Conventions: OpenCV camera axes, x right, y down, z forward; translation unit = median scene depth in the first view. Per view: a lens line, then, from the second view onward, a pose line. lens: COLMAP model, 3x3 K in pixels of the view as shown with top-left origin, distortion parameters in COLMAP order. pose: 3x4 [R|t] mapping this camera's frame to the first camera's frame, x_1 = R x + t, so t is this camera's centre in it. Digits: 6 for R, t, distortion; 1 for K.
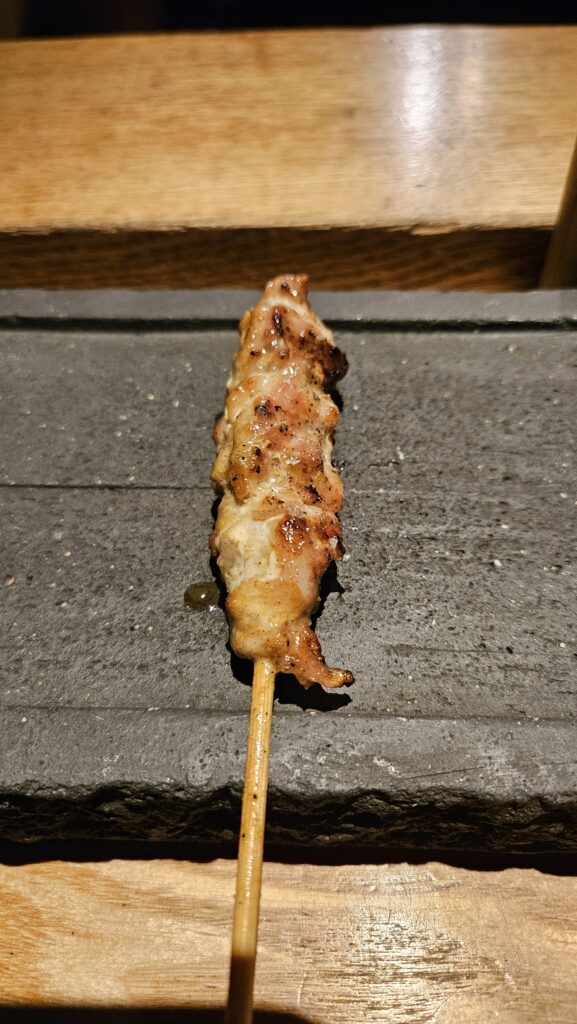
lens RADIAL K [[729.2, 0, 288.0], [0, 729.2, 519.4], [0, 0, 1]] dist [-0.004078, -0.024910]
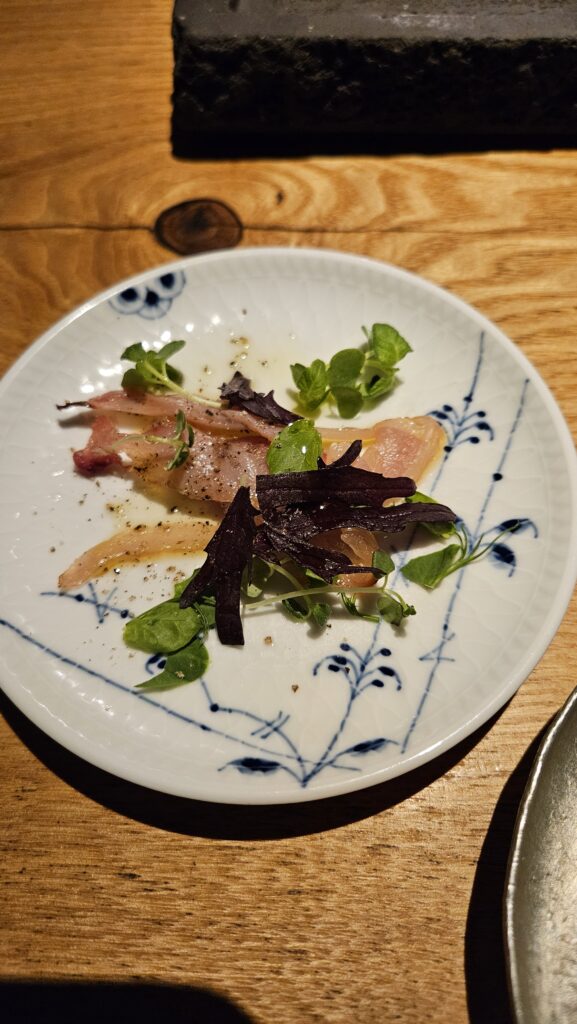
lens RADIAL K [[717.9, 0, 288.5], [0, 717.9, 512.0], [0, 0, 1]] dist [0.025225, -0.048142]
pose [[0.999738, -0.010257, 0.020480, -0.641362], [0.007534, 0.991632, 0.128873, 0.920652], [-0.021630, -0.128685, 0.991450, -0.623687]]
